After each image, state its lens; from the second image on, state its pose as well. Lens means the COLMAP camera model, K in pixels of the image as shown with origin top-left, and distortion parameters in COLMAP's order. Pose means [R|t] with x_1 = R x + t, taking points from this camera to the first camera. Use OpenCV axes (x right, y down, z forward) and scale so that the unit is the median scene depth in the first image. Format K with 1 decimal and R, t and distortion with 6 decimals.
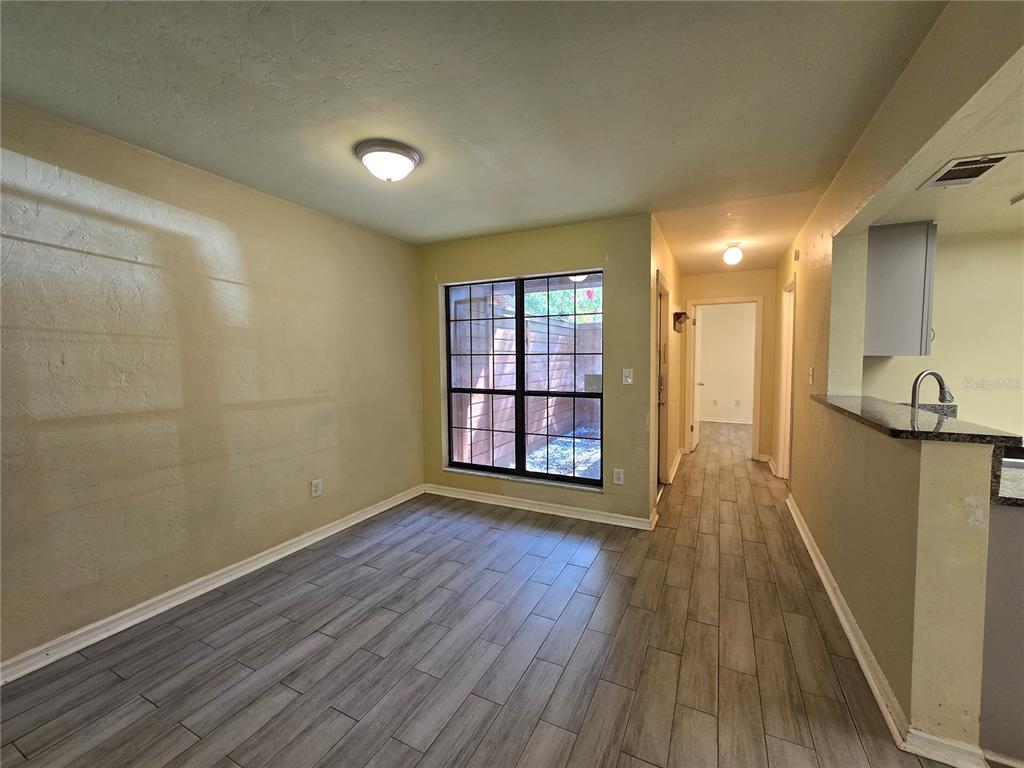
lens RADIAL K [[418.9, 0, 512.9], [0, 418.9, 379.4], [0, 0, 1]] dist [-0.000784, -0.000917]
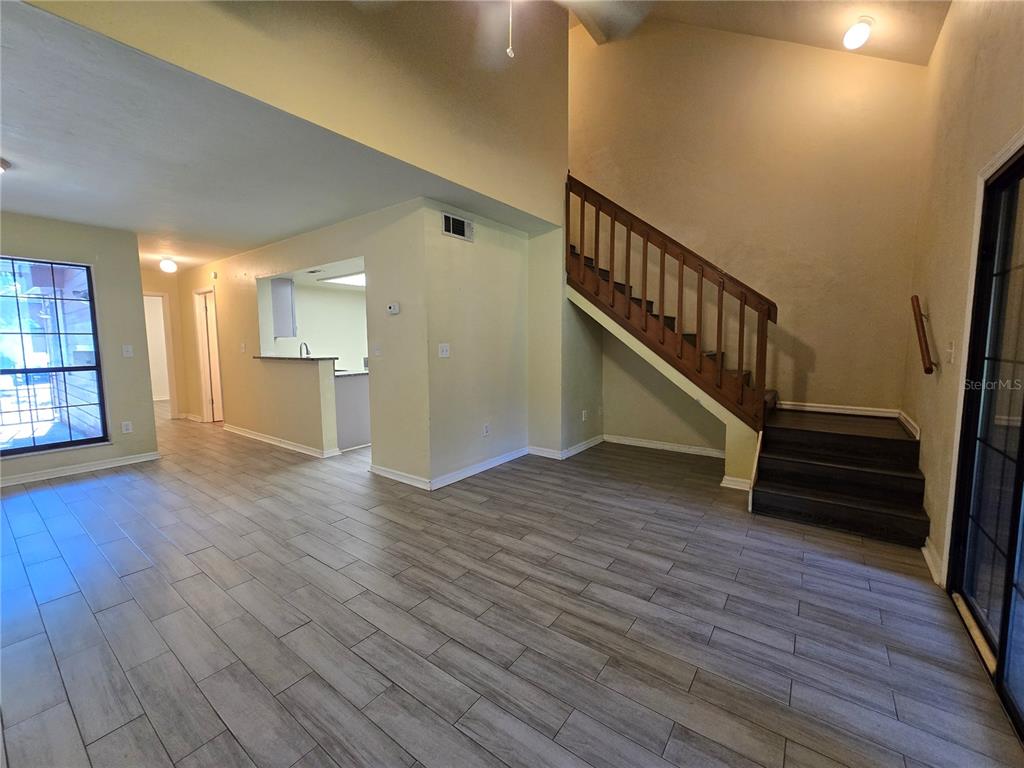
lens RADIAL K [[418.9, 0, 511.4], [0, 418.9, 389.3], [0, 0, 1]] dist [-0.000784, -0.000917]
pose [[0.183667, -0.106457, 0.977207, -1.260344], [0.054247, 0.993701, 0.098058, 0.079306], [-0.981491, 0.035001, 0.188285, -0.695258]]
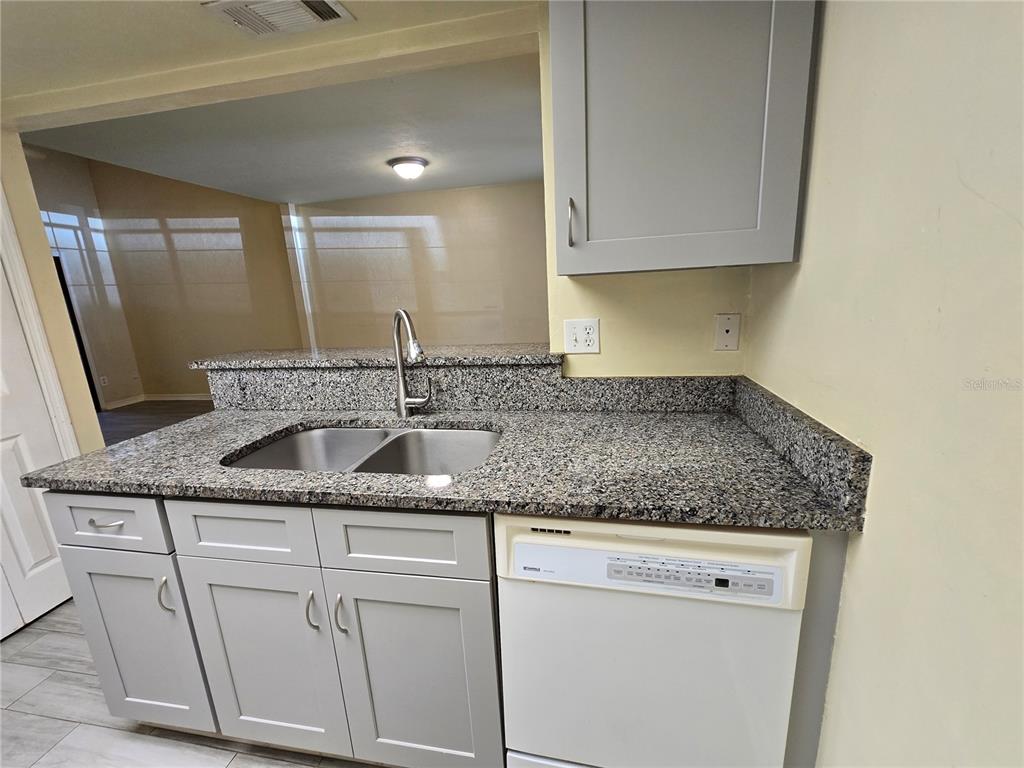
lens RADIAL K [[418.9, 0, 511.5], [0, 418.9, 378.3], [0, 0, 1]] dist [-0.000784, -0.000917]
pose [[0.255985, 0.195294, -0.946748, 1.542843], [0.001467, 0.979301, 0.202406, -0.037836], [0.966680, -0.053201, 0.250400, 0.980027]]
